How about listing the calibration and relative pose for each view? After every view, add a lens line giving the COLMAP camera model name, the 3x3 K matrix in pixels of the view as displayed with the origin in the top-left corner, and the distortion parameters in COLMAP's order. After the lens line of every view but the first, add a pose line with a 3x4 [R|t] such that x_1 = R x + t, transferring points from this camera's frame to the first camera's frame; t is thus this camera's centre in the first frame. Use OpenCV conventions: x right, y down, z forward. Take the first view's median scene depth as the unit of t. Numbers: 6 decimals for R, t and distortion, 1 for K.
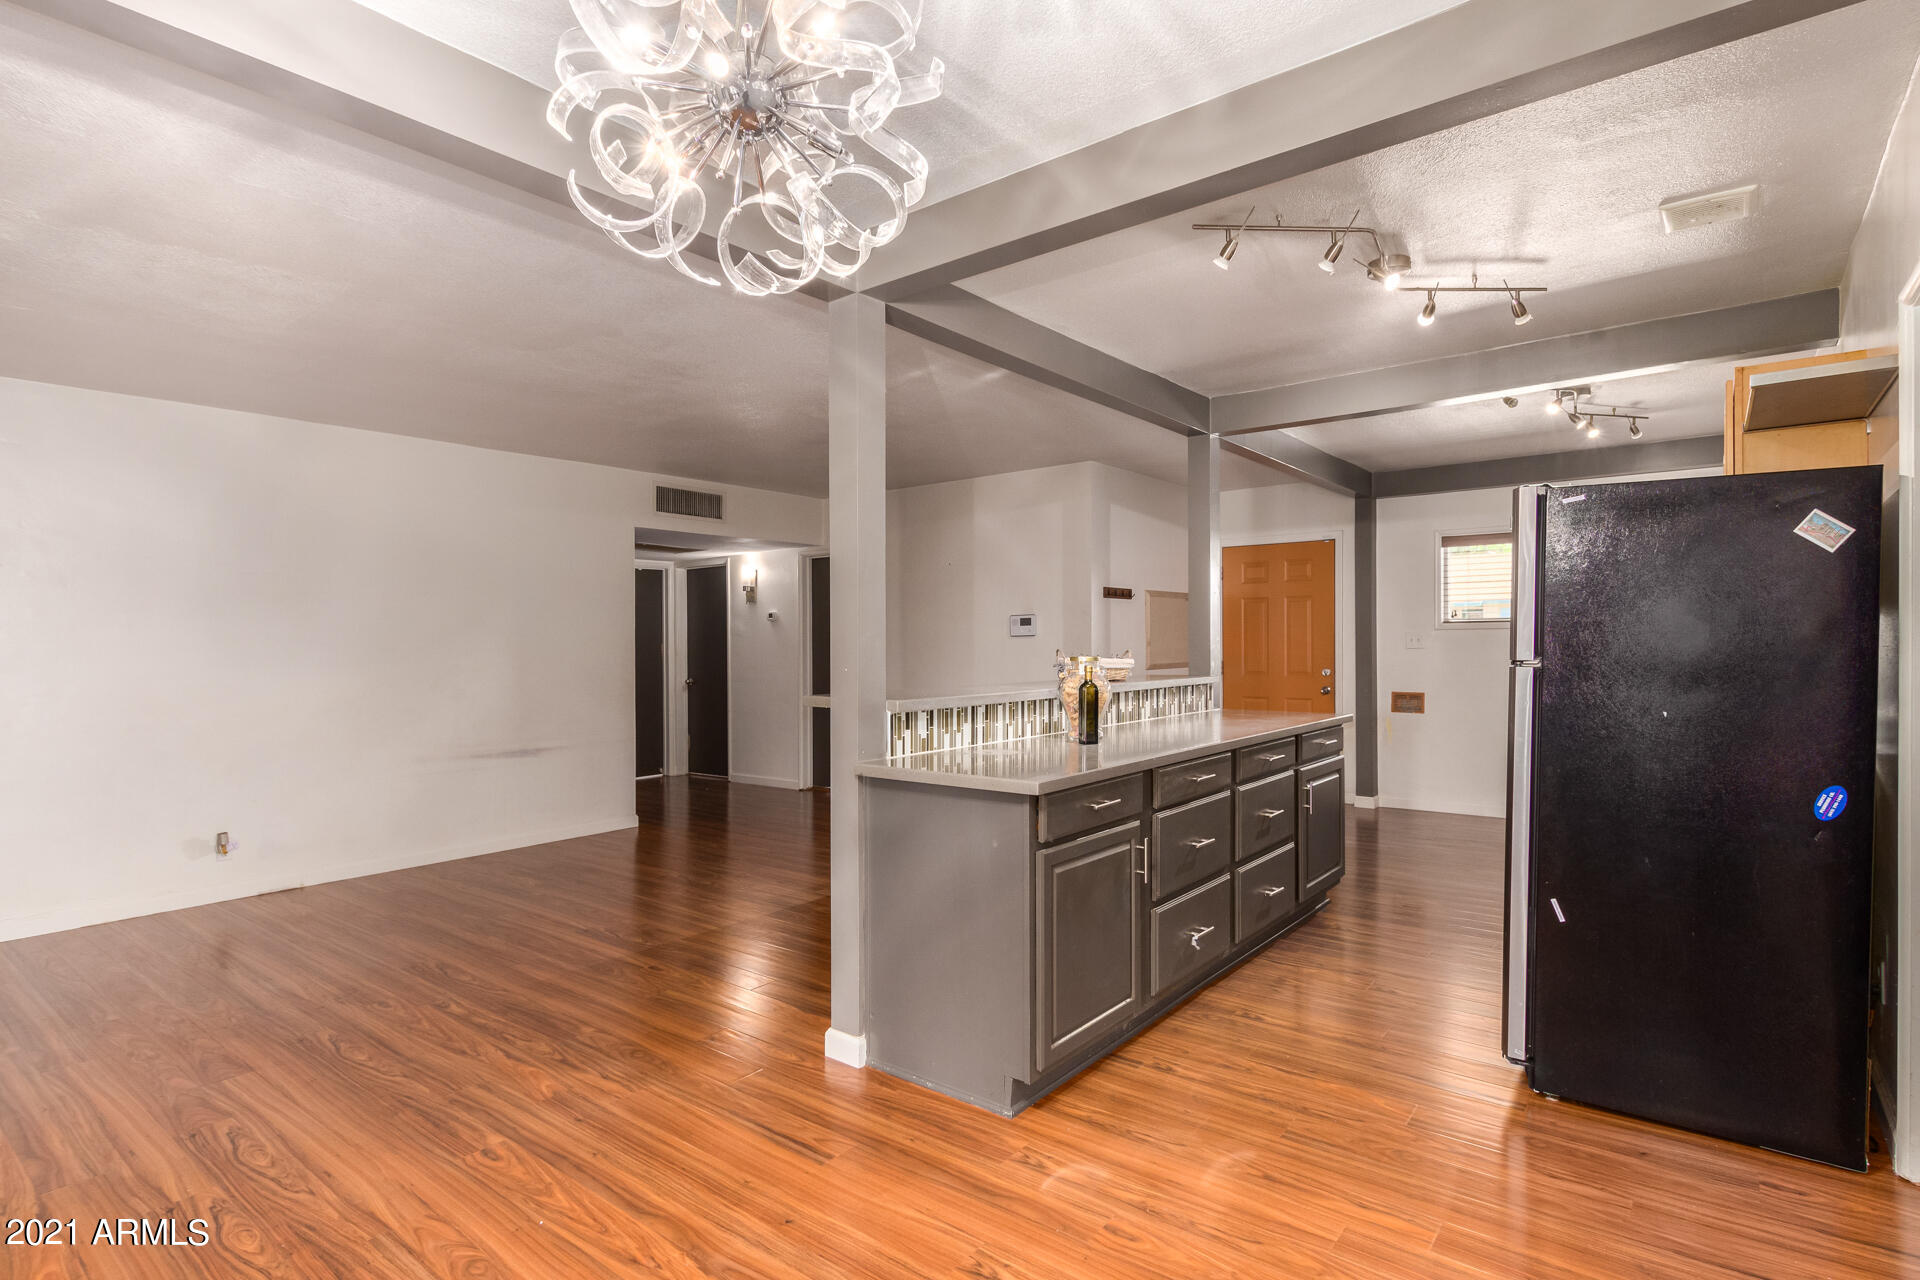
lens RADIAL K [[967.3, 0, 940.6], [0, 967.3, 639.9], [0, 0, 1]] dist [-0.000098, -0.003002]
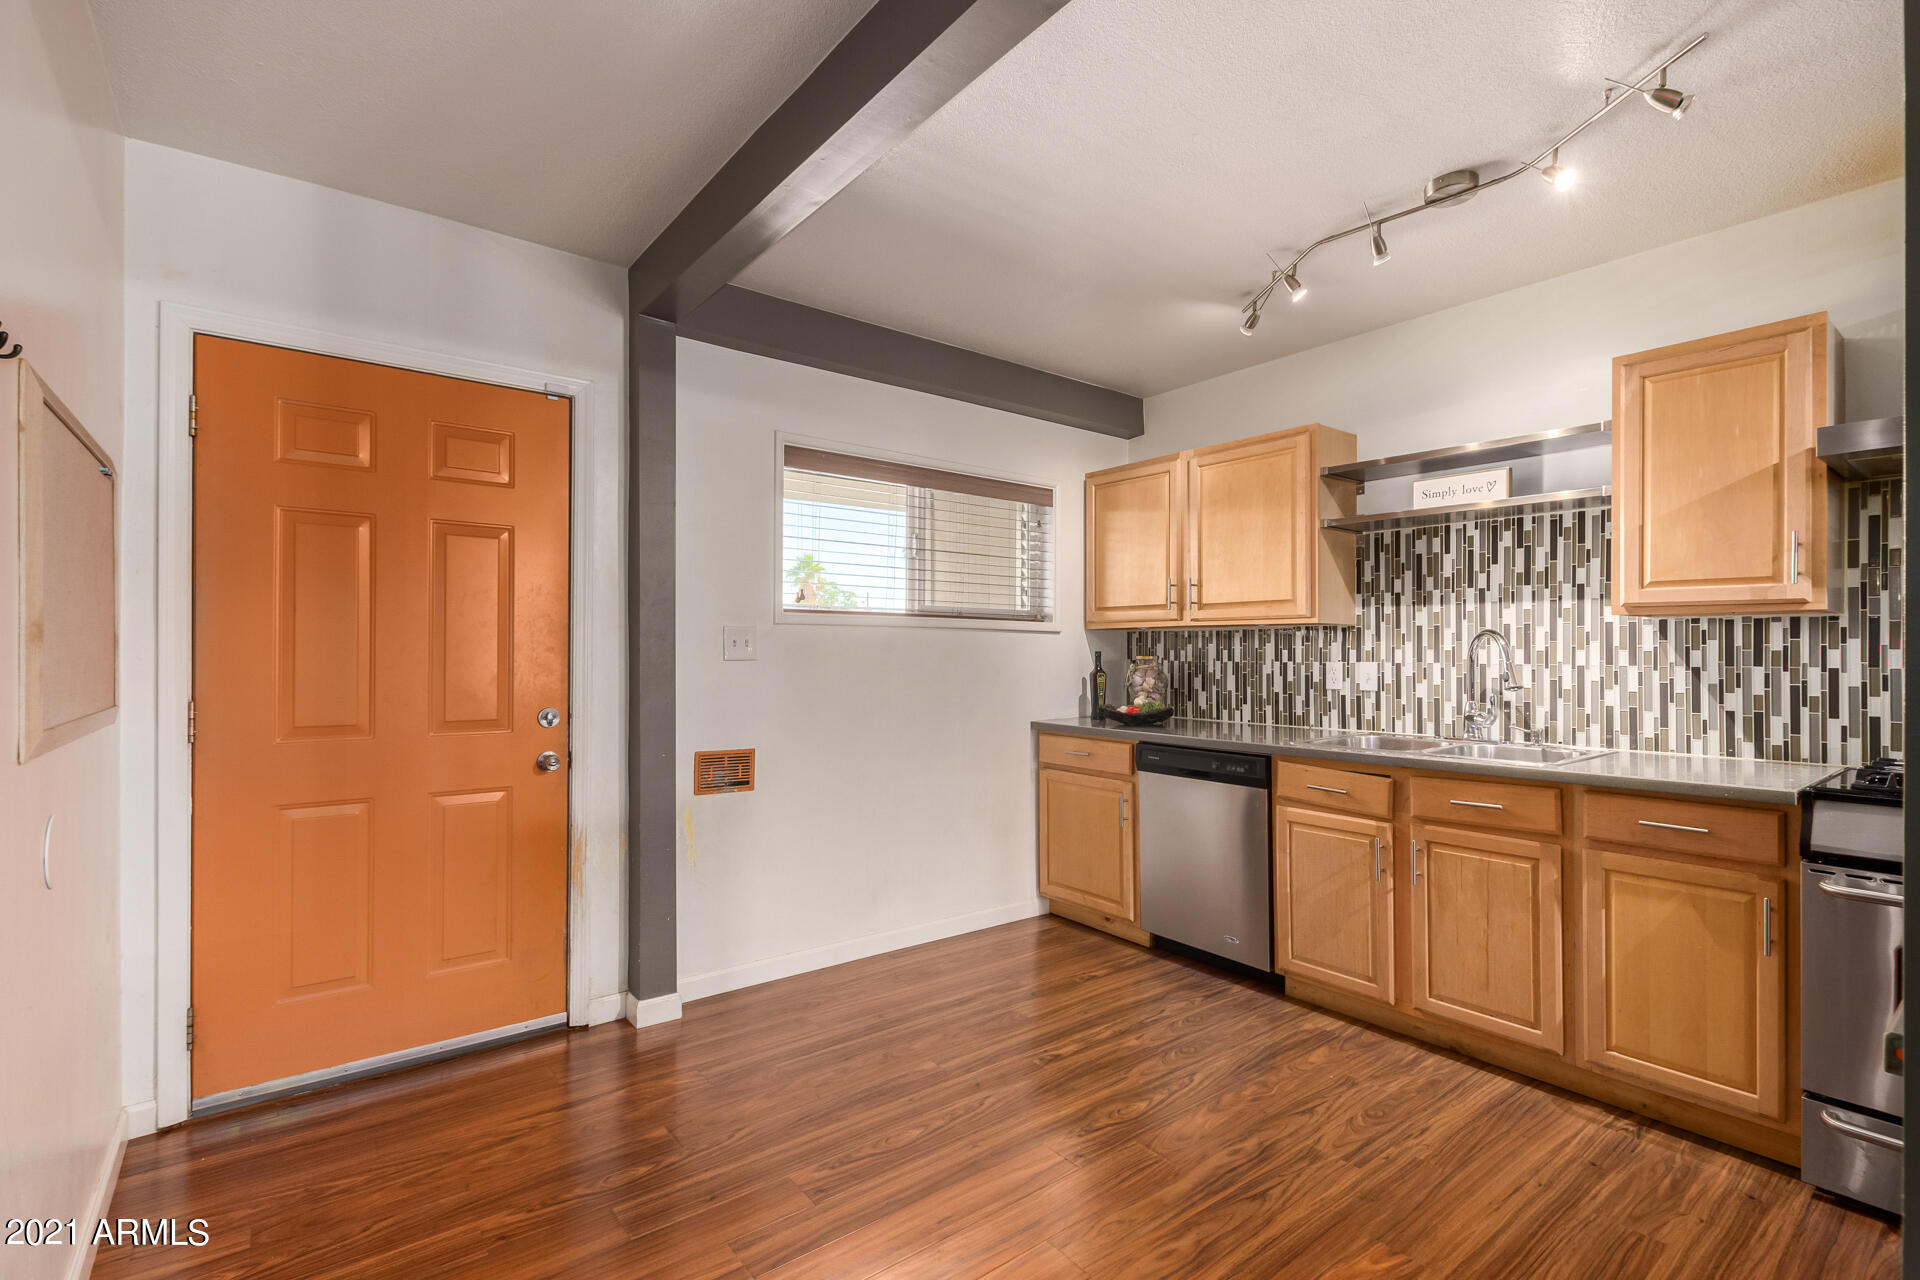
lens RADIAL K [[866.5, 0, 991.8], [0, 866.5, 646.2], [0, 0, 1]] dist [0.007095, -0.003183]
pose [[0.201022, 0.017866, 0.979424, 0.087056], [-0.009004, 0.999825, -0.016390, 0.008537], [-0.979545, -0.005524, 0.201148, 0.827295]]
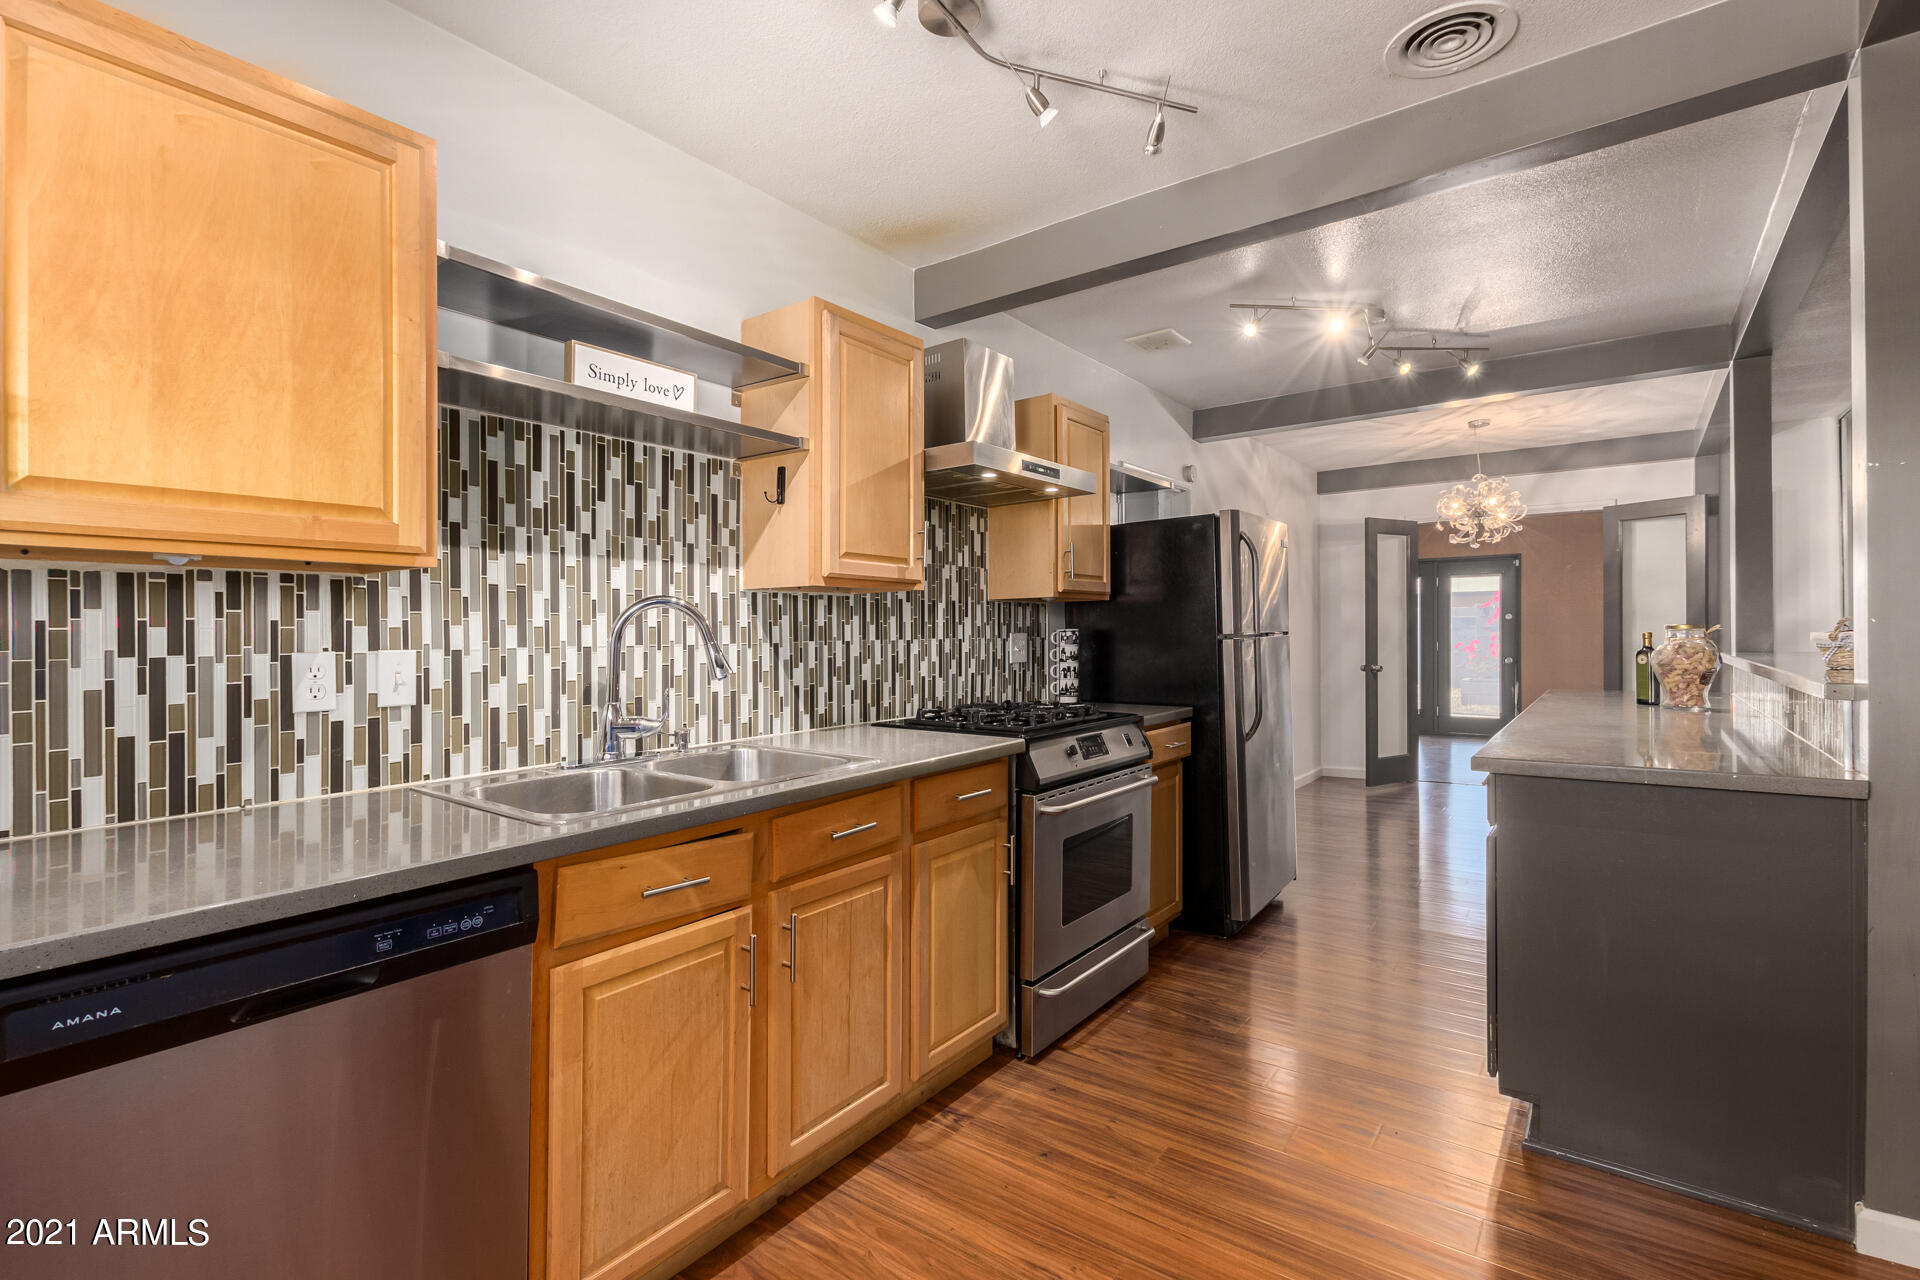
lens RADIAL K [[882.4, 0, 948.0], [0, 882.4, 633.2], [0, 0, 1]] dist [0.005449, -0.000368]
pose [[-0.999453, 0.023715, -0.023065, 0.463607], [0.023783, 0.999714, -0.002681, 0.007060], [0.022995, -0.003228, -0.999730, 0.978716]]
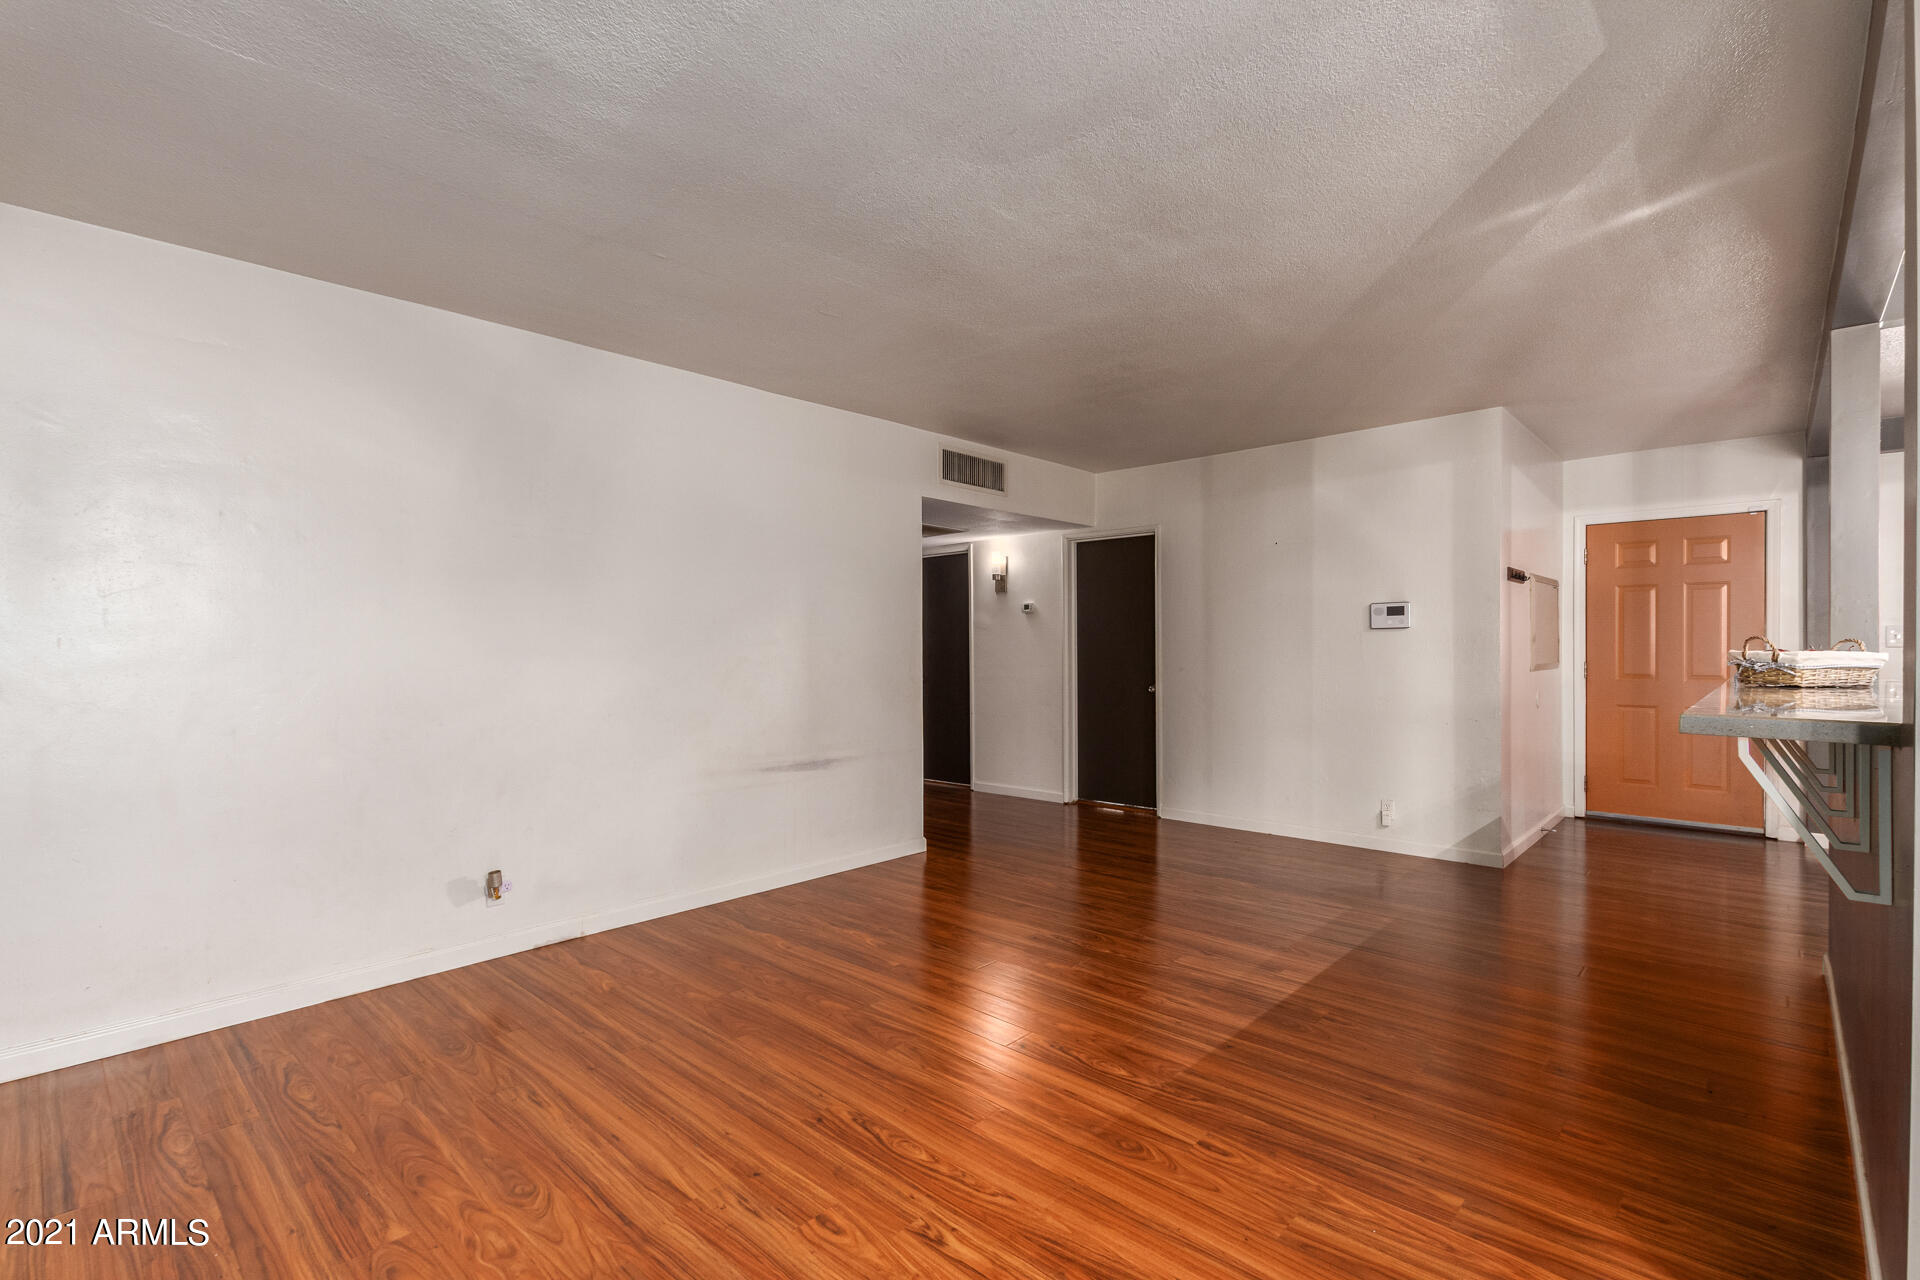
lens RADIAL K [[866.5, 0, 931.9], [0, 866.5, 653.2], [0, 0, 1]] dist [0.007095, -0.003183]
pose [[0.995854, 0.007202, -0.090684, -0.236575], [-0.006207, 0.999918, 0.011242, 0.011232], [0.090757, -0.010632, 0.995816, 0.243687]]
